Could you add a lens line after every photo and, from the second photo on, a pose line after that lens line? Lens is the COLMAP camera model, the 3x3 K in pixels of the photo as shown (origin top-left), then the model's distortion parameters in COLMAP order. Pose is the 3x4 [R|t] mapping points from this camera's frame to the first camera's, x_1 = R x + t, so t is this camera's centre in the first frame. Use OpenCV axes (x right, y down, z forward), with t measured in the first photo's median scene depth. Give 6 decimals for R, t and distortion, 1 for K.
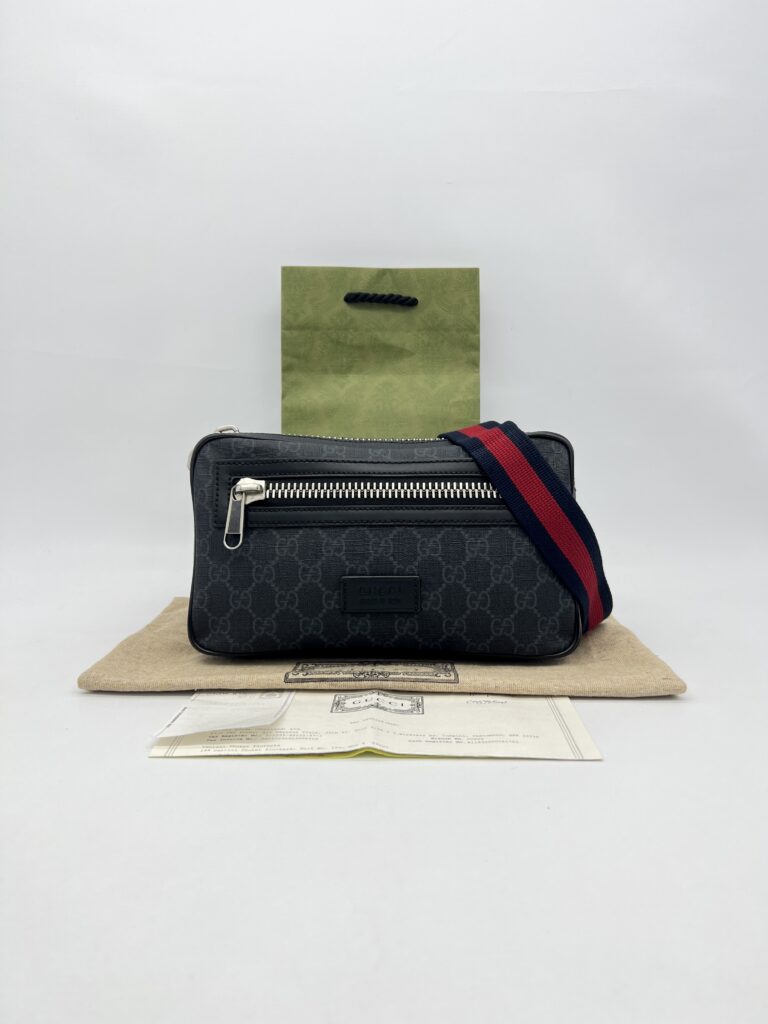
lens RADIAL K [[774.9, 0, 380.5], [0, 774.9, 510.2], [0, 0, 1]] dist [0.124775, -0.002485]
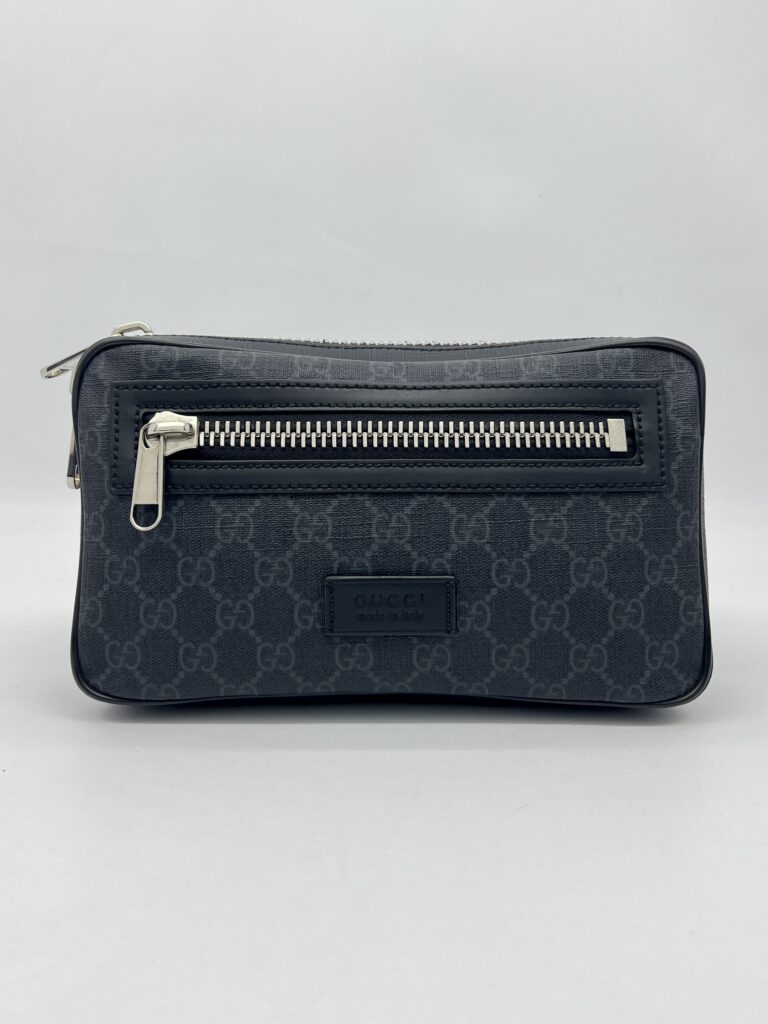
lens RADIAL K [[774.9, 0, 389.5], [0, 774.9, 514.5], [0, 0, 1]] dist [0.124775, -0.002485]
pose [[0.999207, 0.000745, 0.039816, -0.024319], [-0.003725, 0.997190, 0.074819, -0.008391], [-0.039648, -0.074908, 0.996402, 0.393340]]
